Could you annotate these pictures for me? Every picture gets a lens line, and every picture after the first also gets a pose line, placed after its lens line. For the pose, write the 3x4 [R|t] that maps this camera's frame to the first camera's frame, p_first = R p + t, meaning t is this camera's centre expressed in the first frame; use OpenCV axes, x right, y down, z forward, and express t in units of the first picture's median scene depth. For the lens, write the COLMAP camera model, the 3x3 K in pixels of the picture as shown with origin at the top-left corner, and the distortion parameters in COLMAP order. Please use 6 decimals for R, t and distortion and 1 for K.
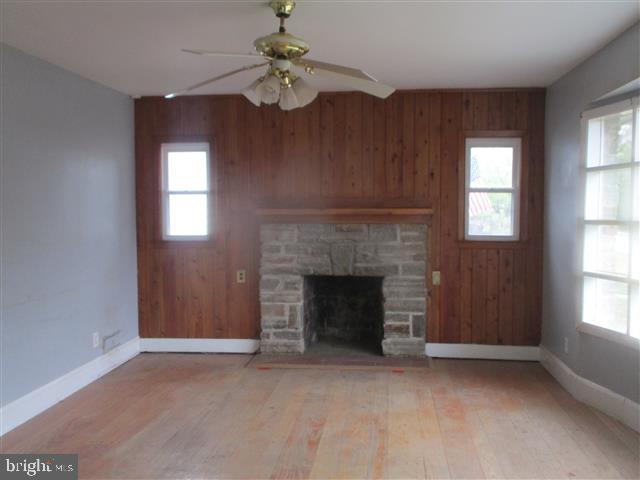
lens RADIAL K [[613.3, 0, 320.9], [0, 613.3, 239.8], [0, 0, 1]] dist [0.020907, 0.000000]
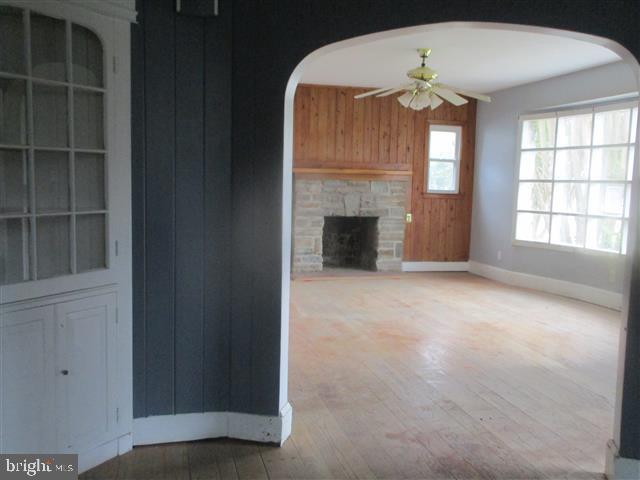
lens RADIAL K [[613.3, 0, 319.7], [0, 613.3, 240.6], [0, 0, 1]] dist [0.020907, 0.000000]
pose [[0.935631, -0.012909, 0.352743, -0.544254], [-0.005660, 0.998654, 0.051558, 0.041529], [-0.352934, -0.050236, 0.934299, -0.319923]]
